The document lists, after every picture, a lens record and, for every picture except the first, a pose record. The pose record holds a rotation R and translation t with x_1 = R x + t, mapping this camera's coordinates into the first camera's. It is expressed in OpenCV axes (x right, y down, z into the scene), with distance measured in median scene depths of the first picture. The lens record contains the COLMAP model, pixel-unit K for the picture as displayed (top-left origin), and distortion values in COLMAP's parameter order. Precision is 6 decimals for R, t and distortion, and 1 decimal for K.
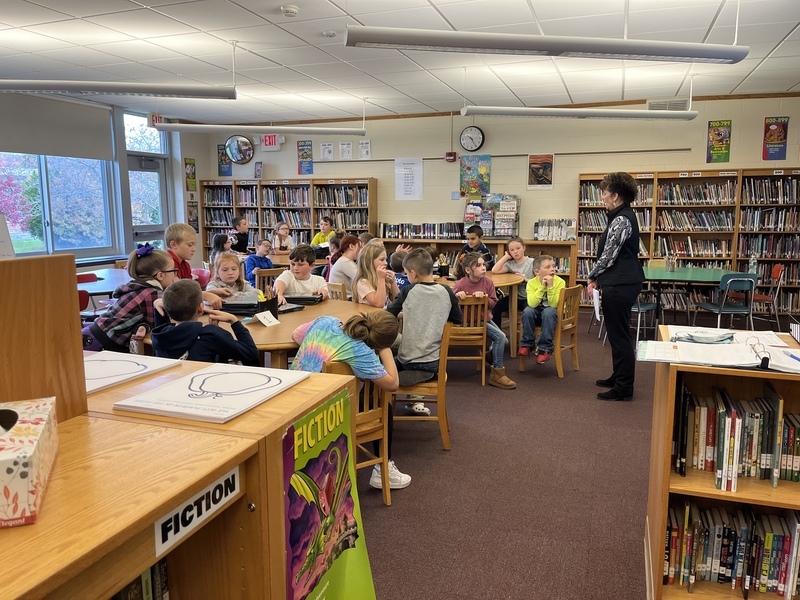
lens RADIAL K [[603.9, 0, 399.7], [0, 603.9, 298.1], [0, 0, 1]] dist [0.004423, 0.001653]
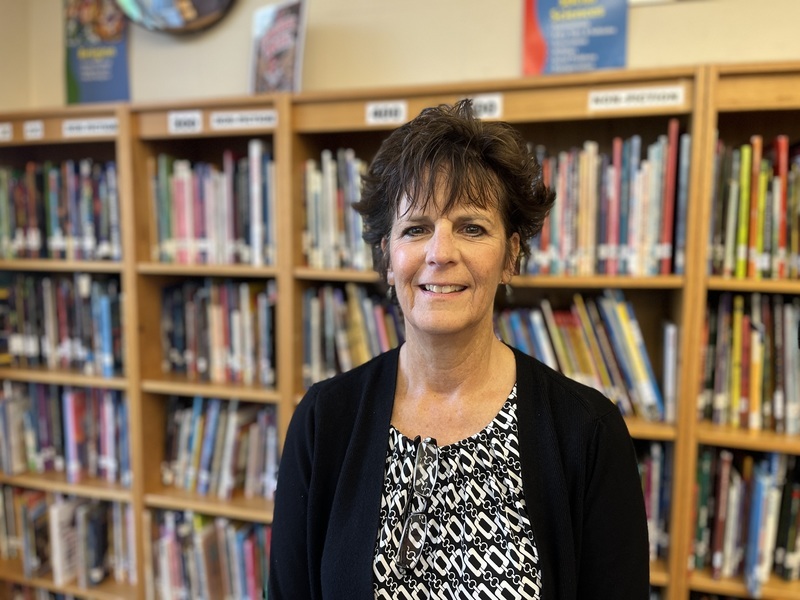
lens RADIAL K [[603.9, 0, 401.5], [0, 603.9, 299.3], [0, 0, 1]] dist [0.004423, 0.001653]
pose [[0.998808, 0.007822, 0.048174, -0.208576], [-0.005435, 0.998761, -0.049473, -0.135641], [-0.048501, 0.049153, 0.997613, 0.838031]]
